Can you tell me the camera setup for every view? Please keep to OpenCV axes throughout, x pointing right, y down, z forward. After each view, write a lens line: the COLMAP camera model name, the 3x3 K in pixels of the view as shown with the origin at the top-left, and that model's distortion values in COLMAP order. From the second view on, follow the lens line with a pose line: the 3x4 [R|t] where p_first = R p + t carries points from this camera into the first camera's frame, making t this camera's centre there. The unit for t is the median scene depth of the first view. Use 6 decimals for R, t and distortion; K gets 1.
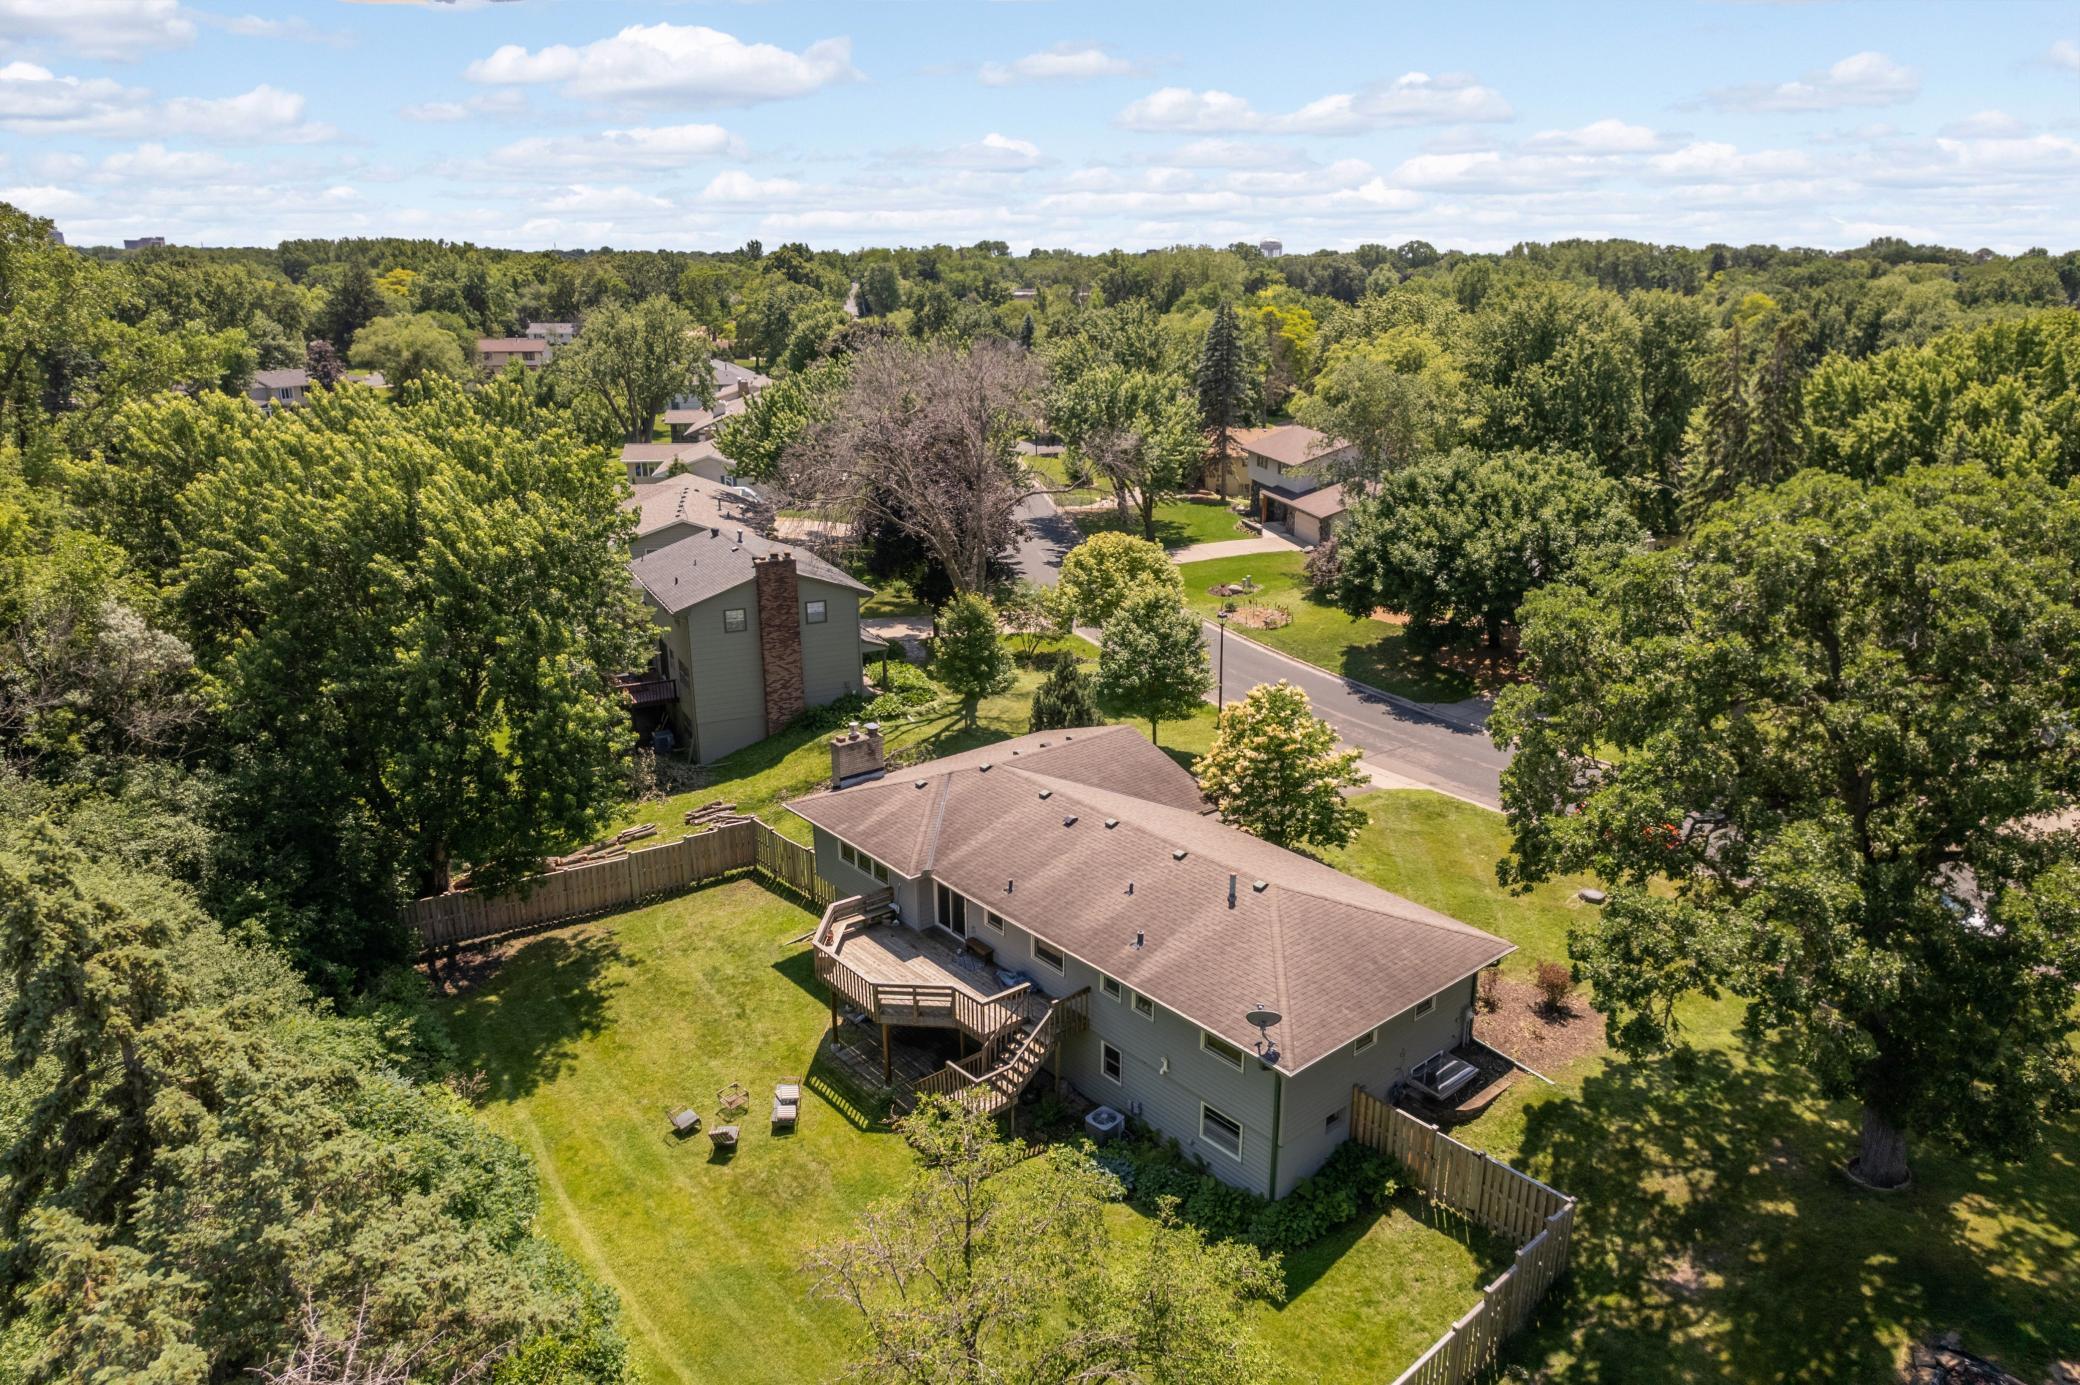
lens RADIAL K [[1422.1, 0, 1045.1], [0, 1422.1, 654.1], [0, 0, 1]] dist [-0.069294, 0.061206]
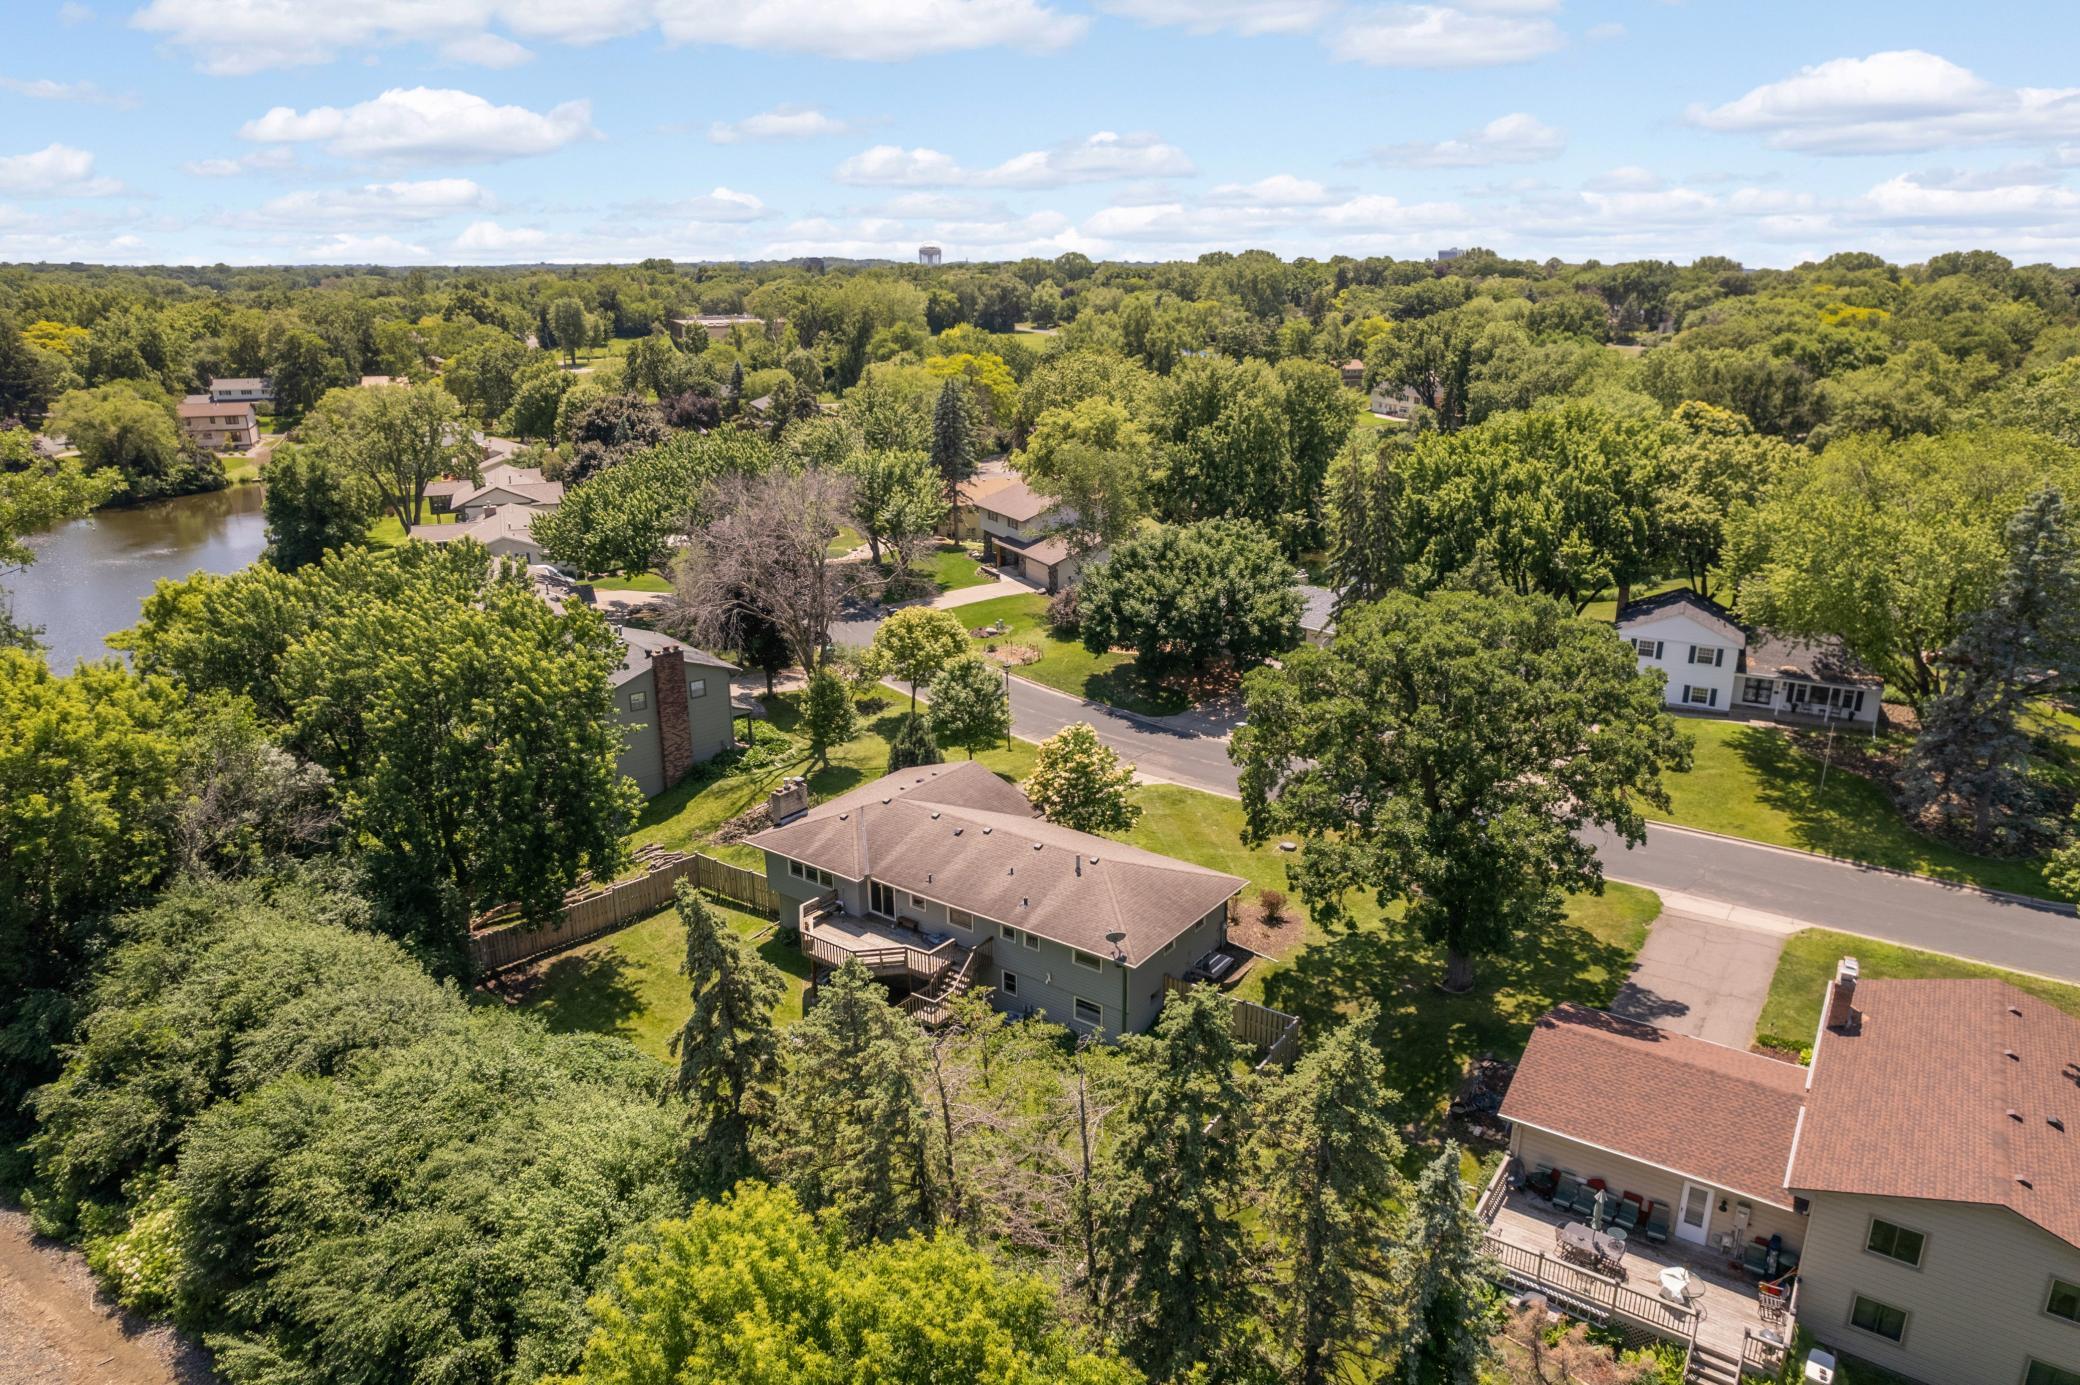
lens RADIAL K [[1360.5, 0, 1040.0], [0, 1360.5, 692.5], [0, 0, 1]] dist [-0.023393, -0.000300]
pose [[0.974712, -0.080477, 0.208469, -0.128322], [0.075042, 0.996605, 0.033862, -0.049298], [-0.210487, -0.017361, 0.977443, -0.291018]]
